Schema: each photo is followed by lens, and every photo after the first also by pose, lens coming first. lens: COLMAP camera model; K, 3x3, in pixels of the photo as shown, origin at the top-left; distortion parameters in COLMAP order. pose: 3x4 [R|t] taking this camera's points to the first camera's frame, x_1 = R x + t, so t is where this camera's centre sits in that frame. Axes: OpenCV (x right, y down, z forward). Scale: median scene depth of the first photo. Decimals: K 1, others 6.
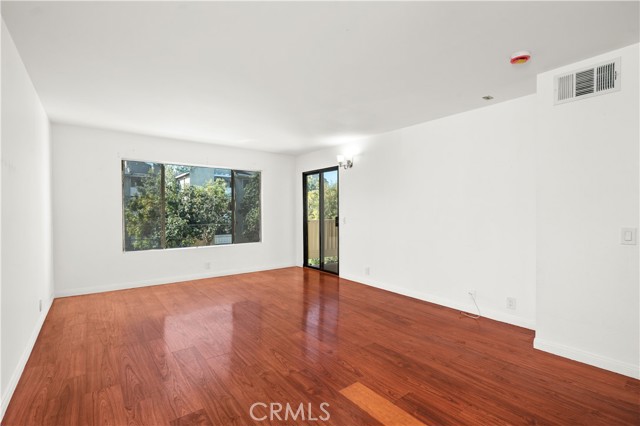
lens RADIAL K [[291.6, 0, 317.4], [0, 291.6, 210.9], [0, 0, 1]] dist [0.001839, 0.000318]
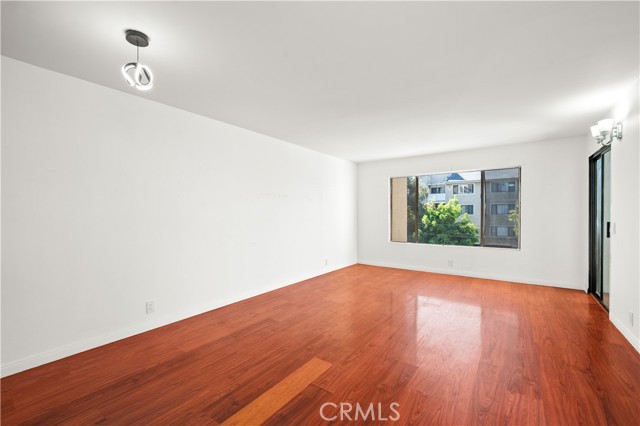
lens RADIAL K [[266.7, 0, 328.5], [0, 266.7, 214.5], [0, 0, 1]] dist [0.001146, 0.000120]
pose [[0.319117, 0.003294, -0.947710, 0.597329], [0.004762, 0.999976, 0.005079, -0.003291], [0.947703, -0.006133, 0.319094, 0.347920]]
